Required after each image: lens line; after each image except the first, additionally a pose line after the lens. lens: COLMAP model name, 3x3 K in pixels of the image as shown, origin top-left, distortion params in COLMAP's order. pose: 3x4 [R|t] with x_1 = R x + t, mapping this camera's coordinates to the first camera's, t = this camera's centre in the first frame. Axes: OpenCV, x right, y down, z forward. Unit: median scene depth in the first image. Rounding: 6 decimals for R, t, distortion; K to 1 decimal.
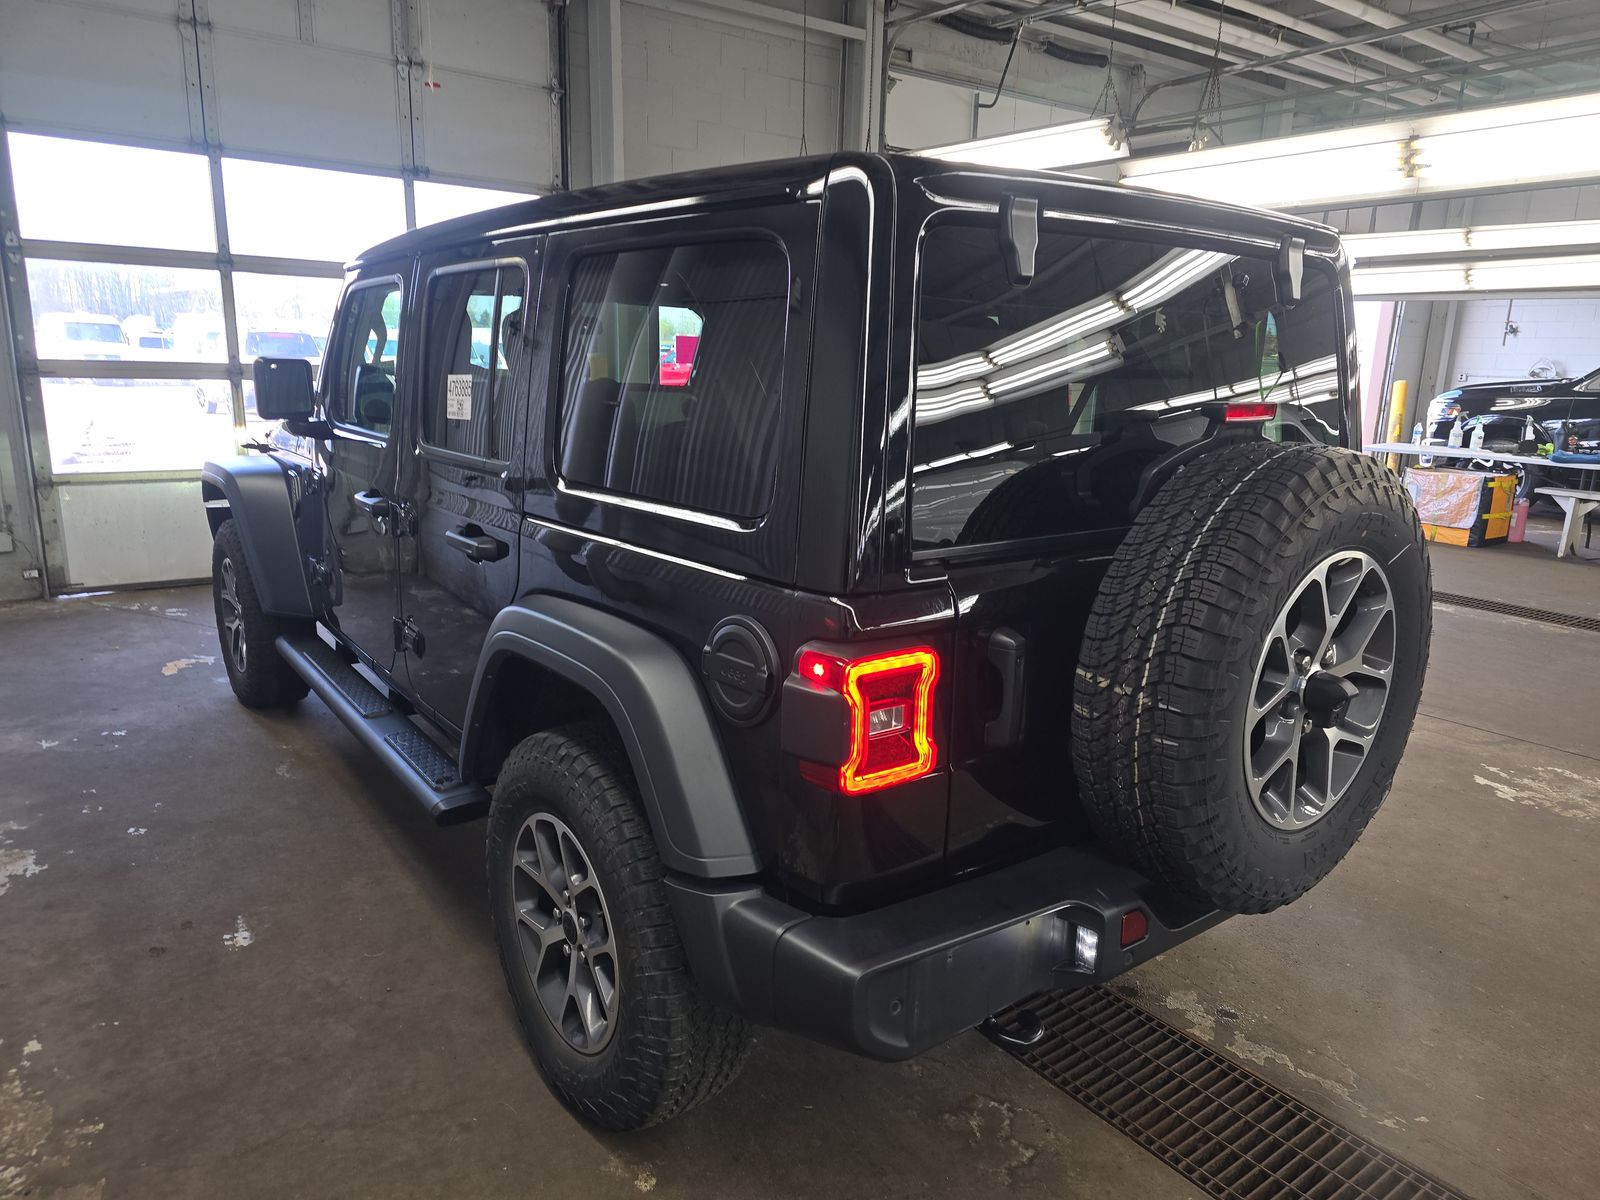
lens RADIAL K [[1093.9, 0, 789.0], [0, 1093.9, 600.5], [0, 0, 1]] dist [0.026983, -0.004585]
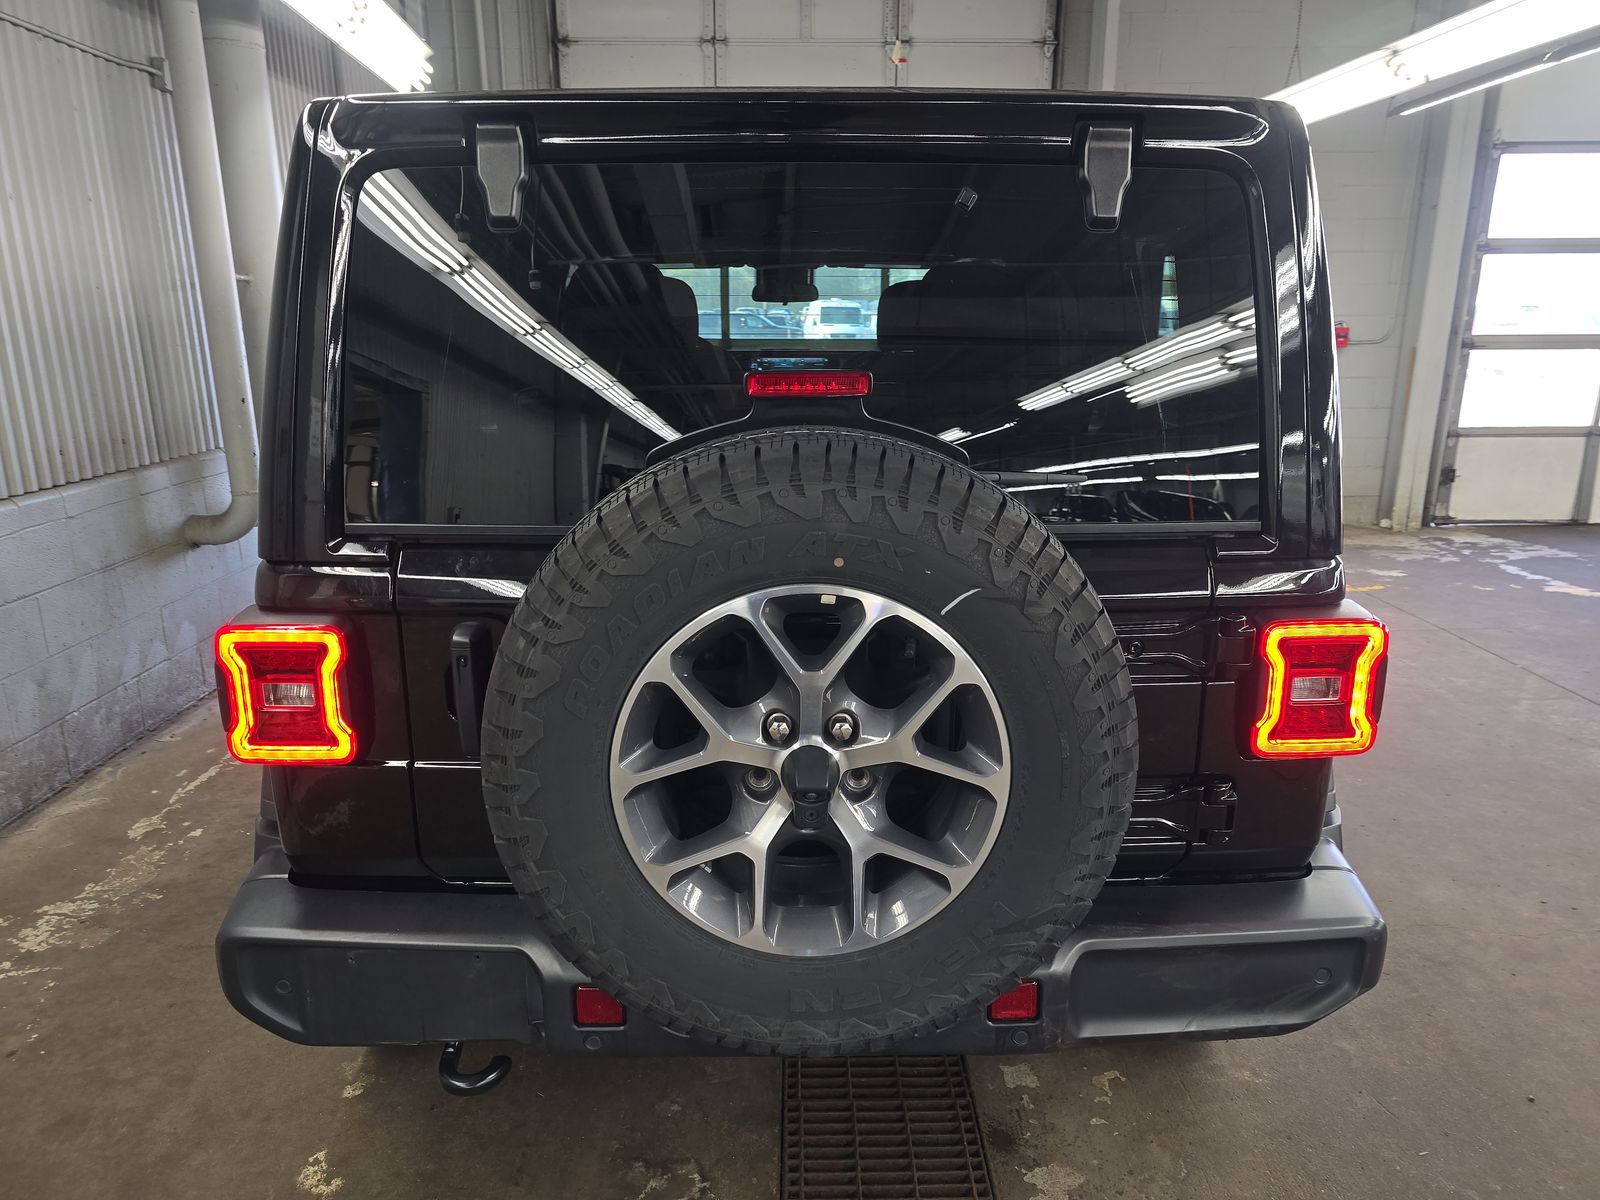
lens RADIAL K [[1093.9, 0, 795.5], [0, 1093.9, 612.8], [0, 0, 1]] dist [0.026983, -0.004585]
pose [[0.797038, 0.138174, -0.587911, 0.704704], [-0.119419, 0.990313, 0.070851, -0.058350], [0.592005, 0.013736, 0.805817, 0.338364]]
